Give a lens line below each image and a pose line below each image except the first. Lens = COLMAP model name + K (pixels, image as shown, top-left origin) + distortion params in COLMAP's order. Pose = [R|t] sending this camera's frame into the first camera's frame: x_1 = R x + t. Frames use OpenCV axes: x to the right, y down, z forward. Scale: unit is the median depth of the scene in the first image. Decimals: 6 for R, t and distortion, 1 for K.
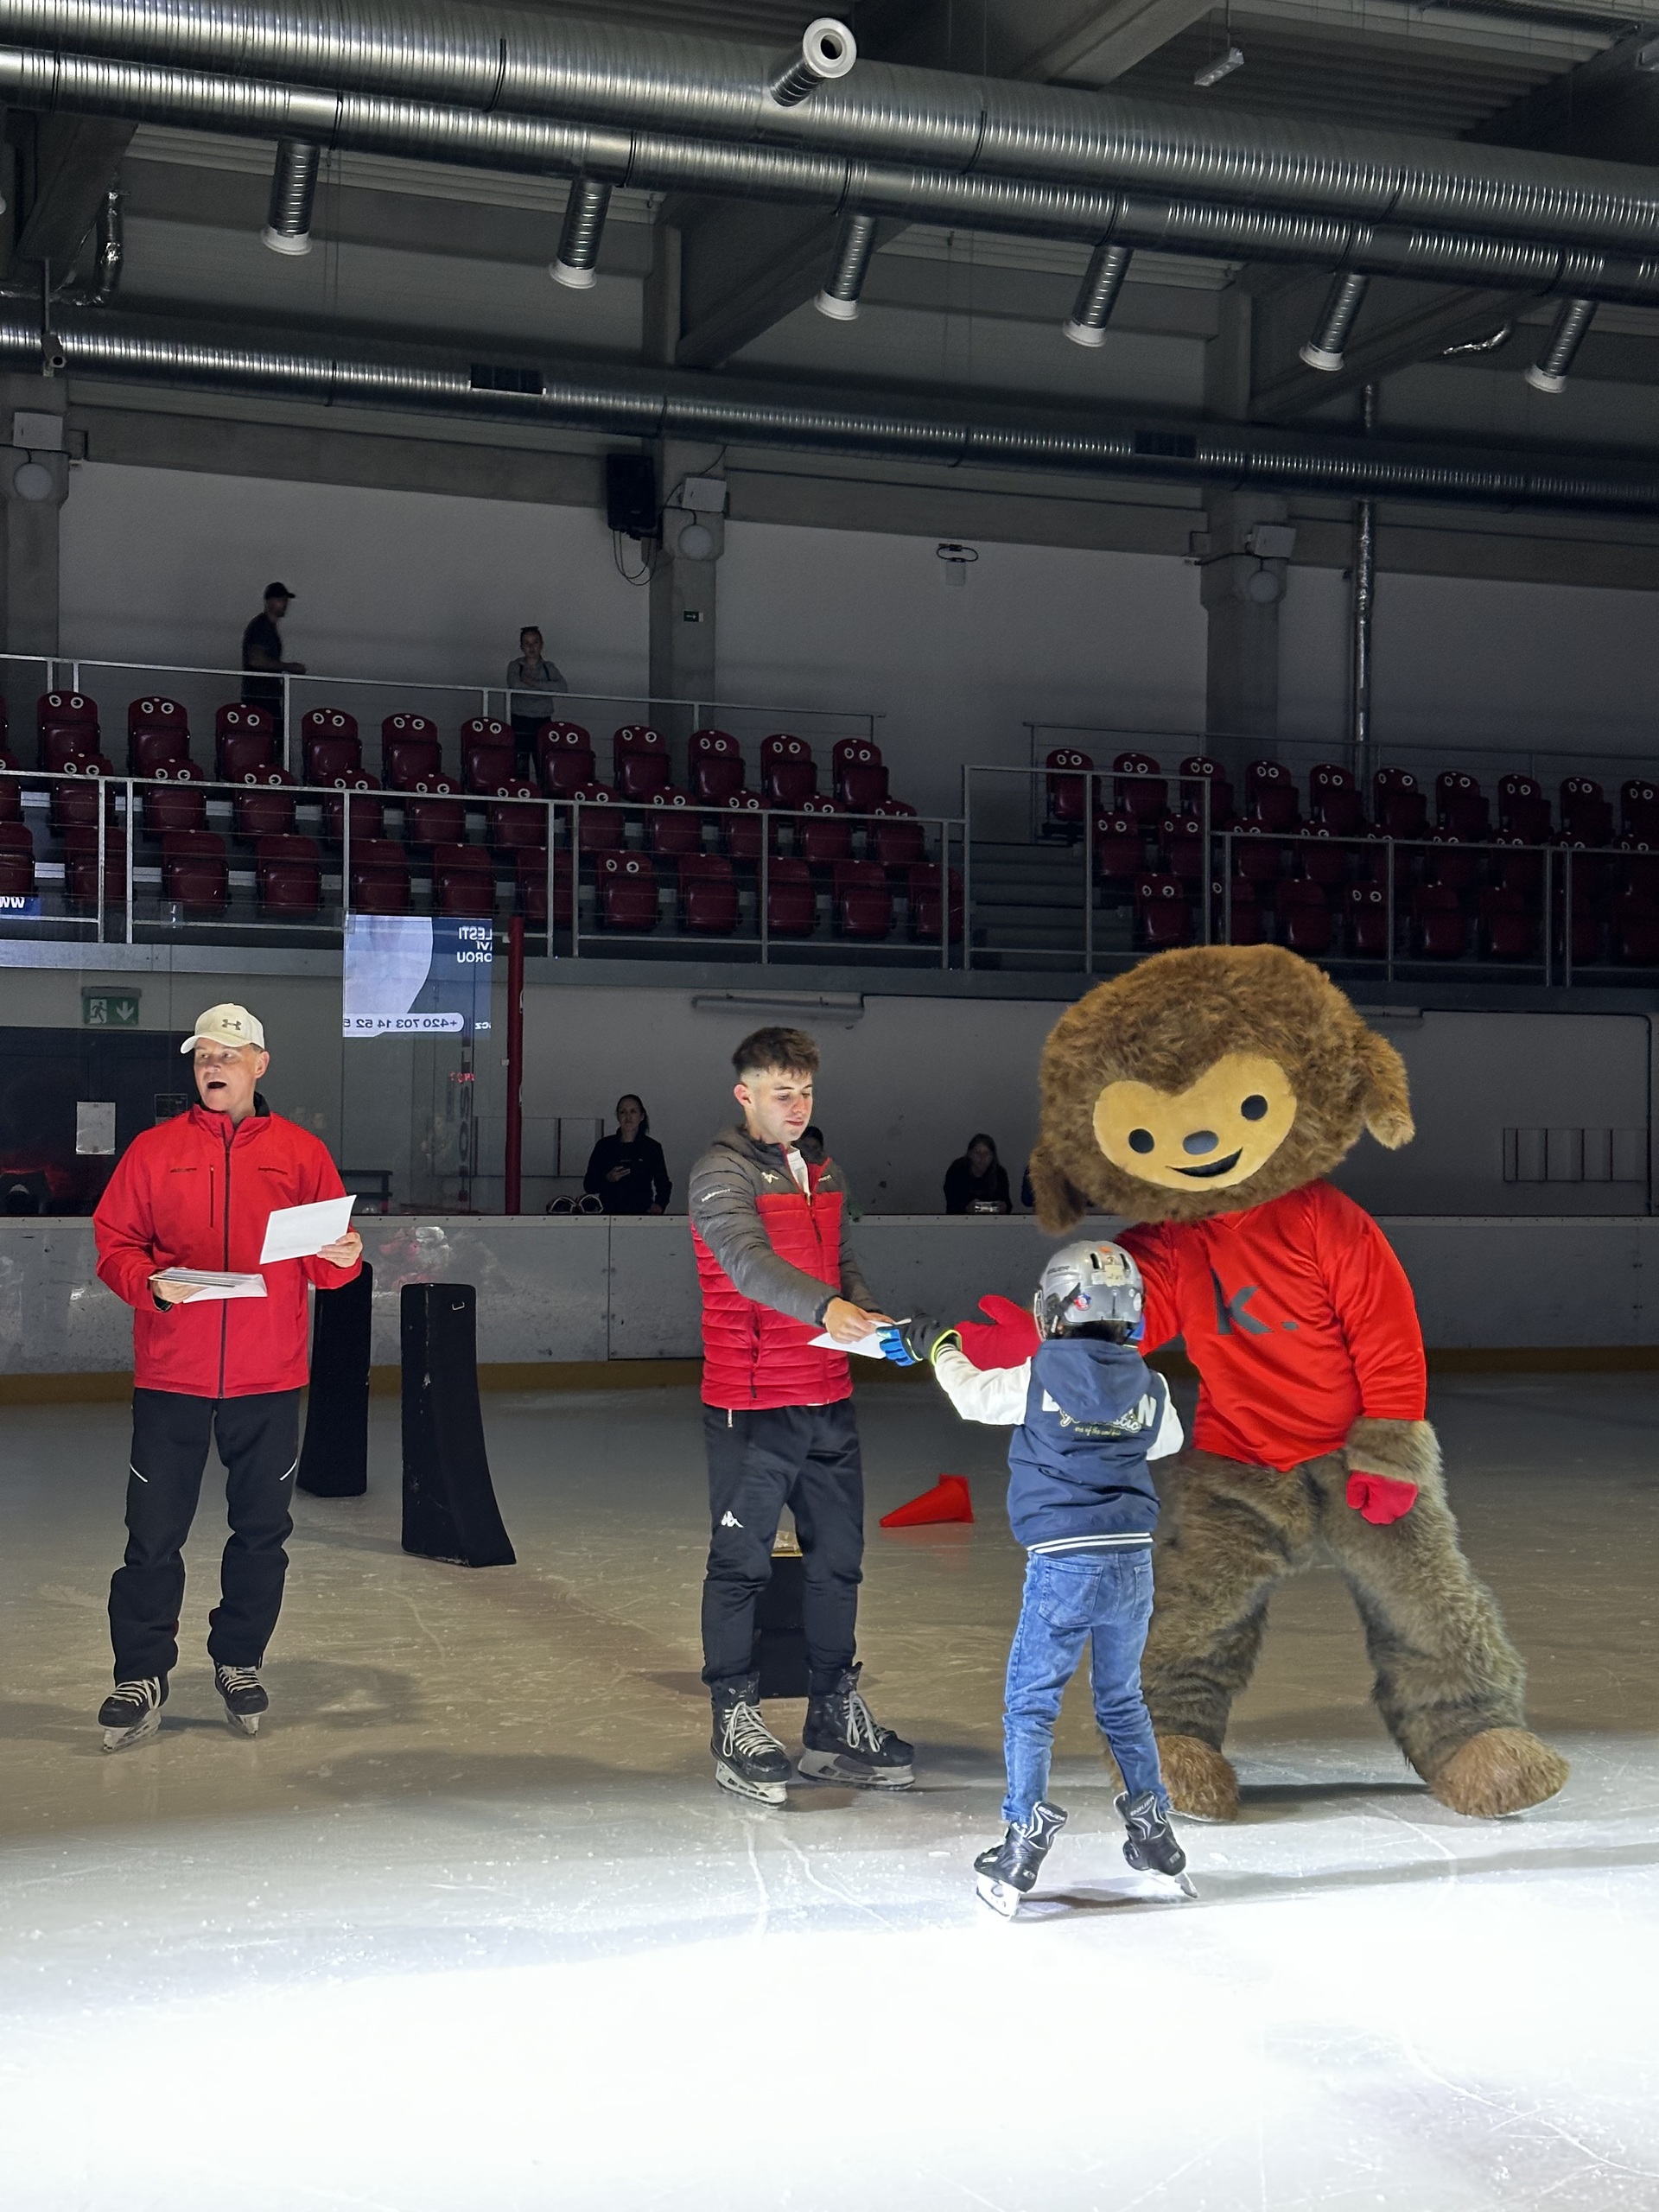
lens RADIAL K [[3120.1, 0, 802.1], [0, 3120.1, 1090.1], [0, 0, 1]] dist [0.167730, 0.000000]
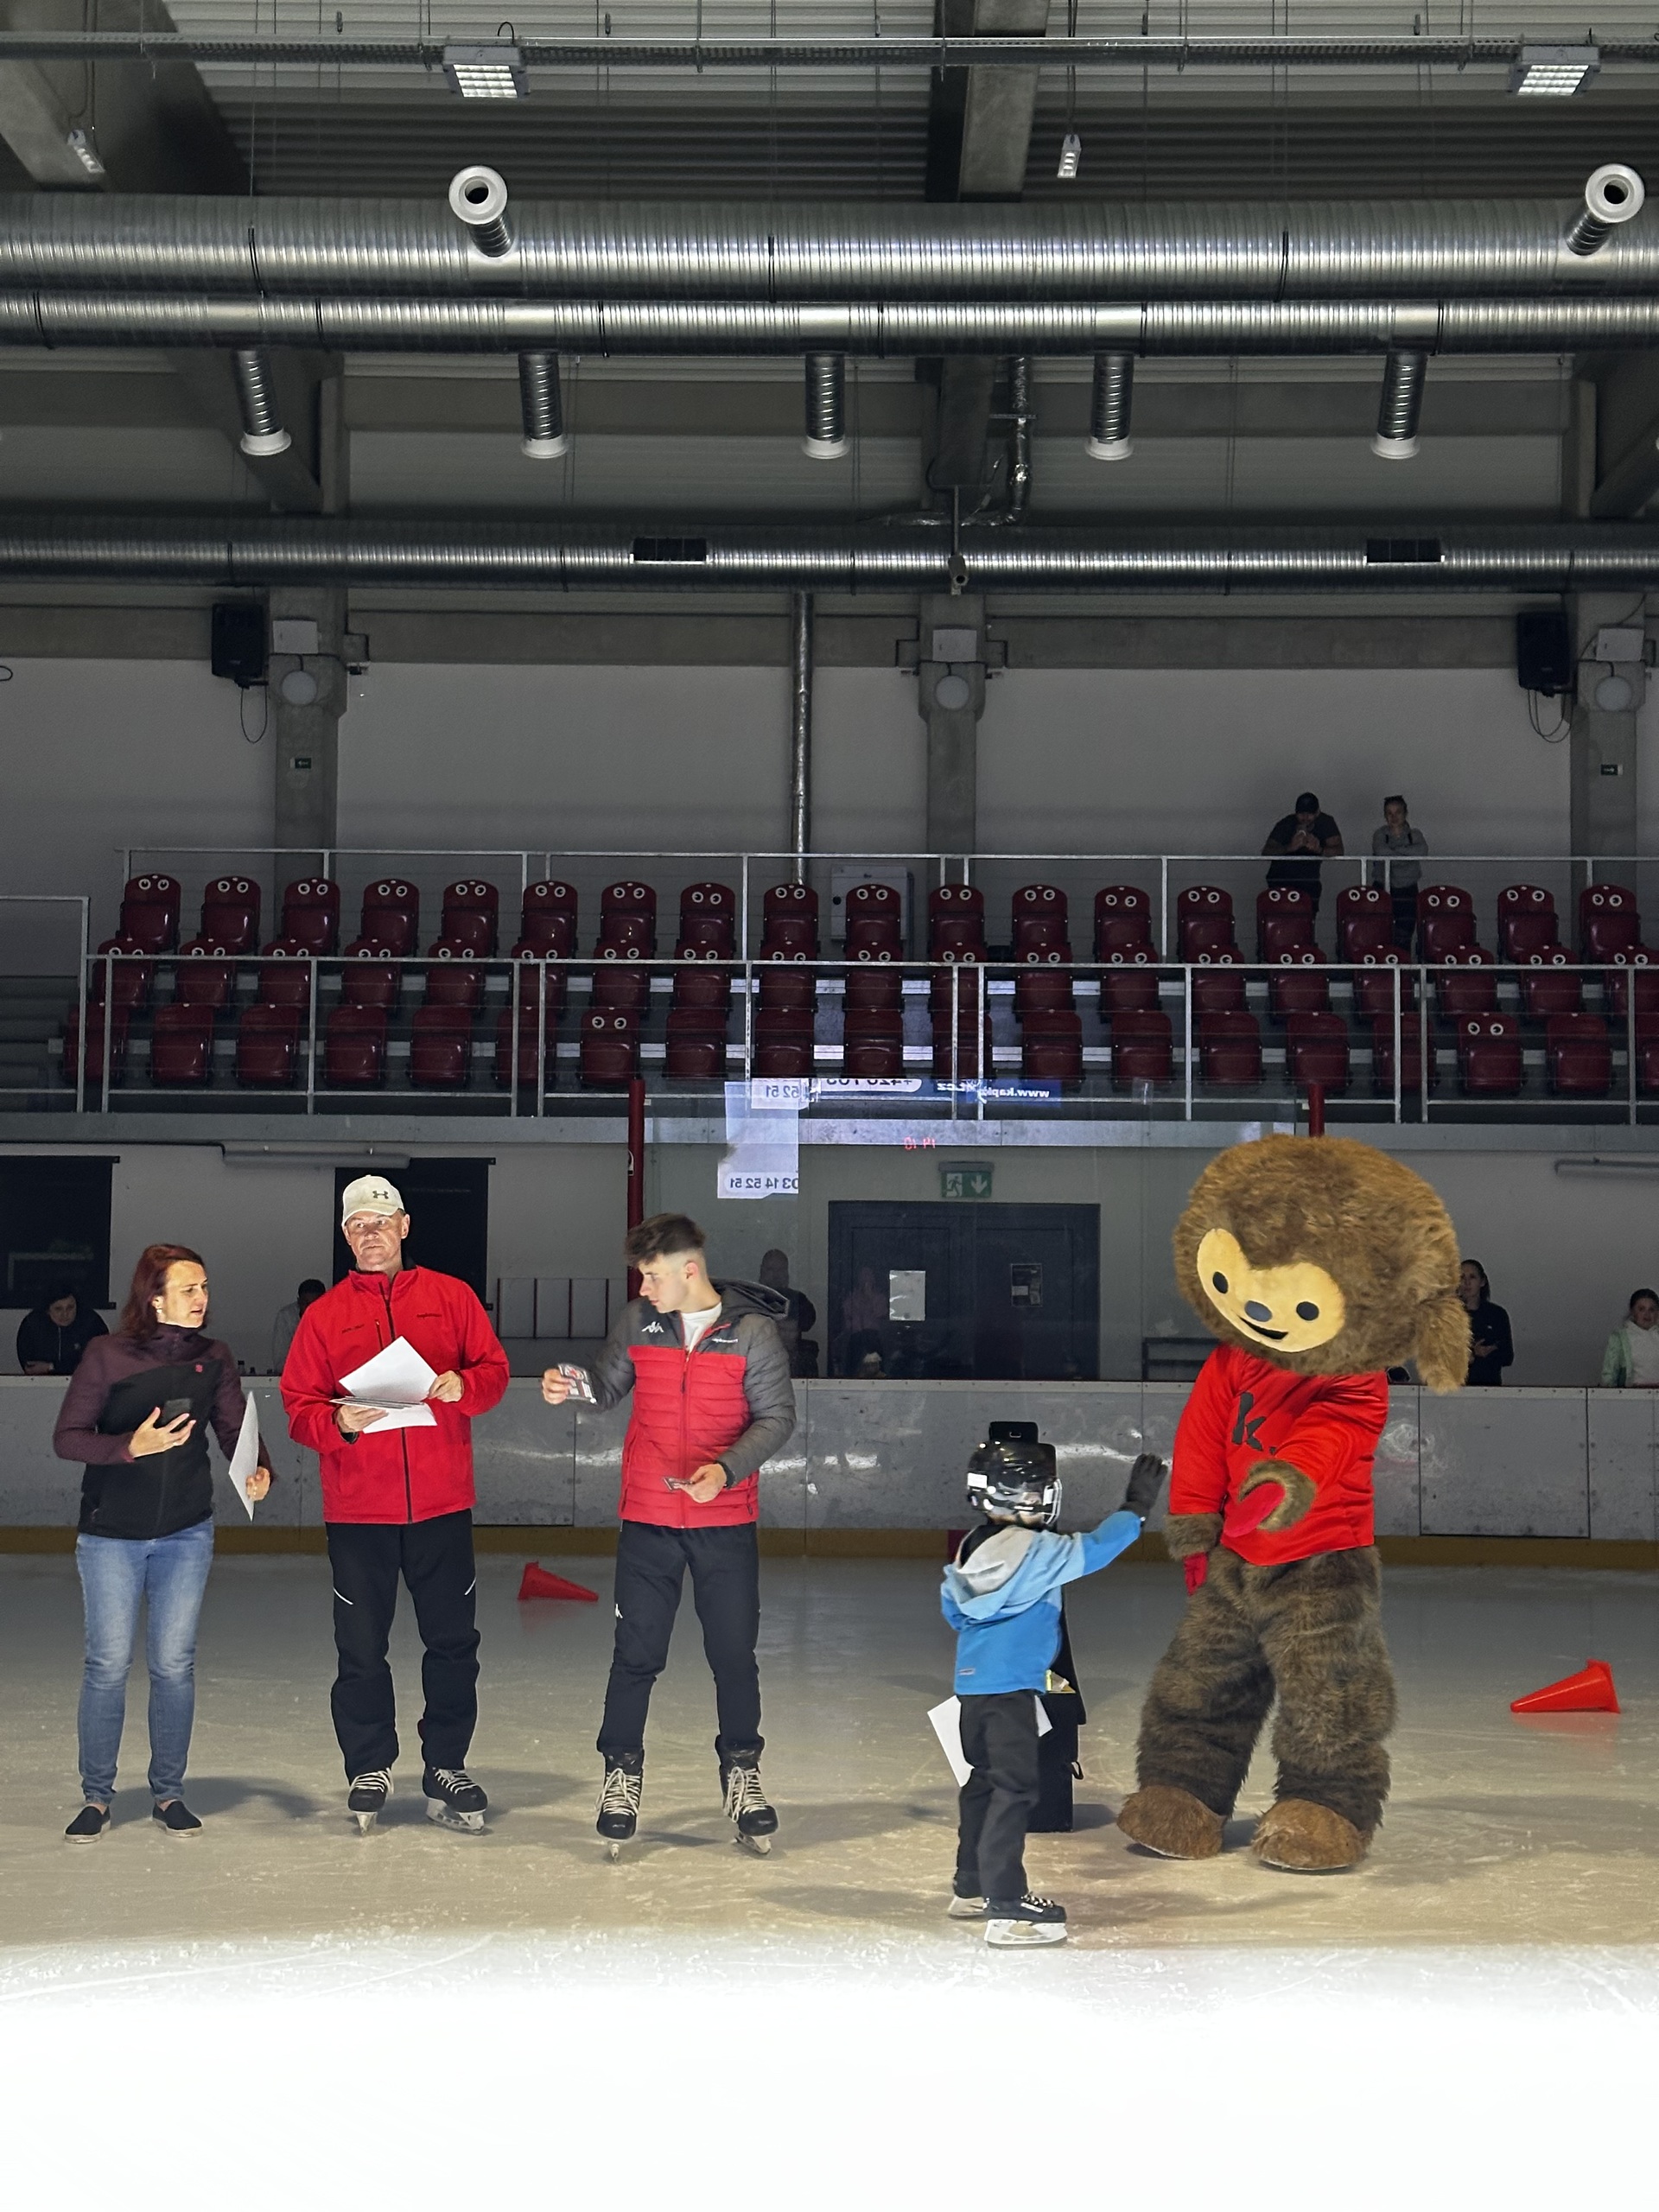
lens RADIAL K [[3120.1, 0, 842.0], [0, 3120.1, 1079.7], [0, 0, 1]] dist [0.167730, 0.000000]
pose [[0.934273, -0.027494, -0.355496, 0.100370], [0.006396, 0.998154, -0.060389, 0.002395], [0.356500, 0.054146, 0.932725, 0.009669]]
